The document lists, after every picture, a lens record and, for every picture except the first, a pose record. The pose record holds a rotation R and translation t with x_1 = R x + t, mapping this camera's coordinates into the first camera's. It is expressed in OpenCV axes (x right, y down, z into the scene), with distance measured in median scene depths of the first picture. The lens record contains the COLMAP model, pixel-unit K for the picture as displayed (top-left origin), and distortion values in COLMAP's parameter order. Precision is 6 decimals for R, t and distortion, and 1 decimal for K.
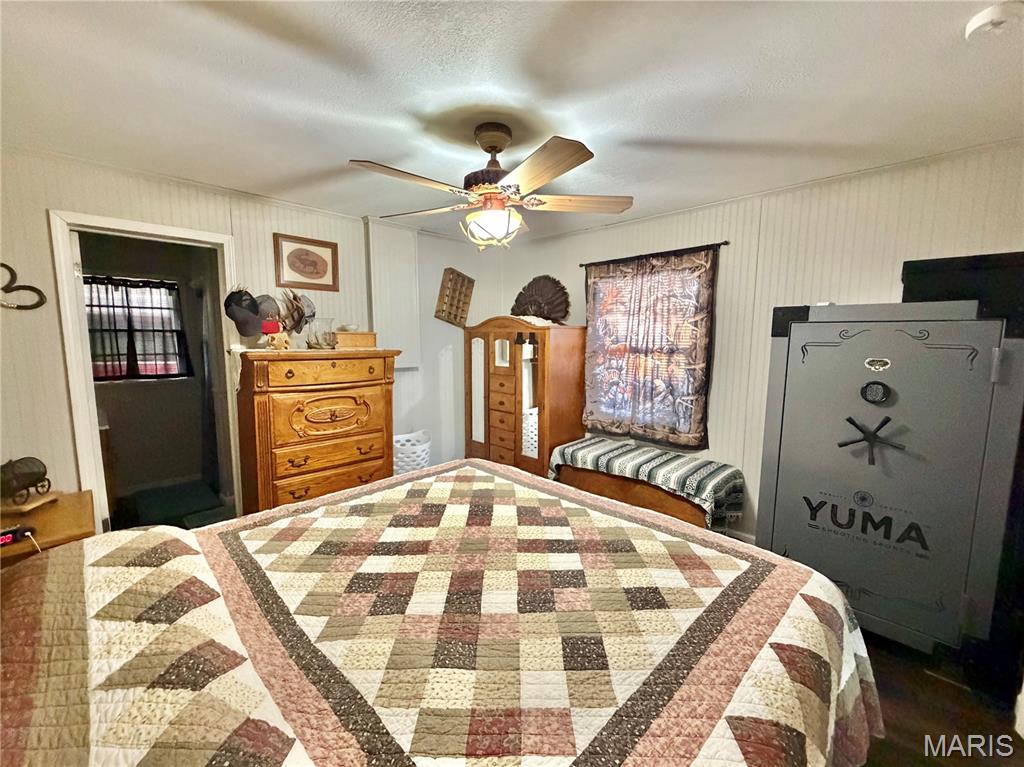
lens RADIAL K [[410.6, 0, 509.0], [0, 410.6, 385.3], [0, 0, 1]] dist [-0.001554, -0.000498]
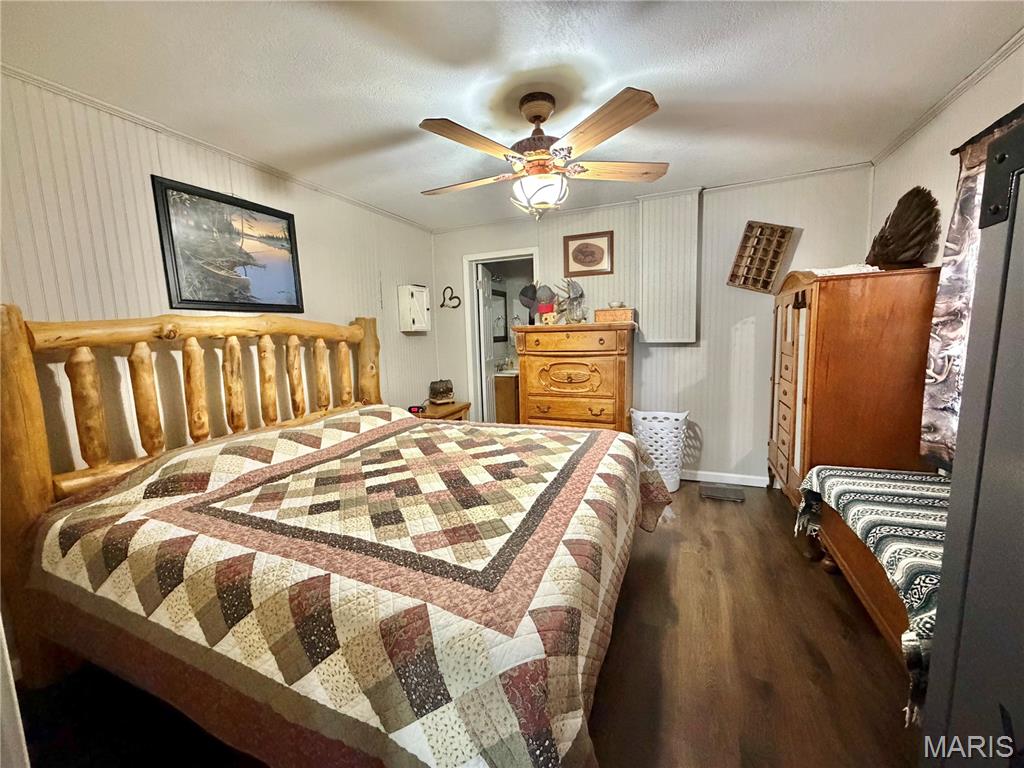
lens RADIAL K [[410.6, 0, 513.6], [0, 410.6, 384.7], [0, 0, 1]] dist [-0.001554, -0.000498]
pose [[0.375495, 0.096810, -0.921755, 0.683706], [-0.077346, 0.994334, 0.072924, 0.018907], [0.923592, 0.043912, 0.380855, 0.404217]]
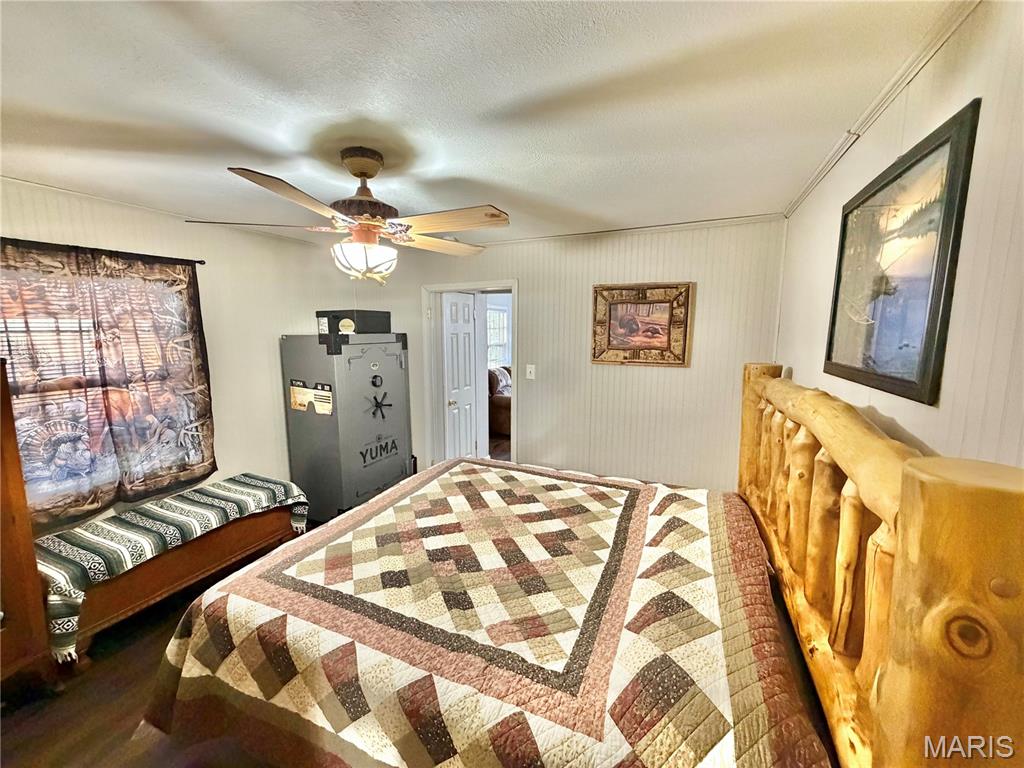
lens RADIAL K [[410.6, 0, 505.1], [0, 410.6, 386.7], [0, 0, 1]] dist [-0.001554, -0.000498]
pose [[-0.344479, -0.140135, 0.928276, -0.753128], [0.112836, 0.975448, 0.189129, -0.174841], [-0.931988, 0.169894, -0.320209, 0.757885]]
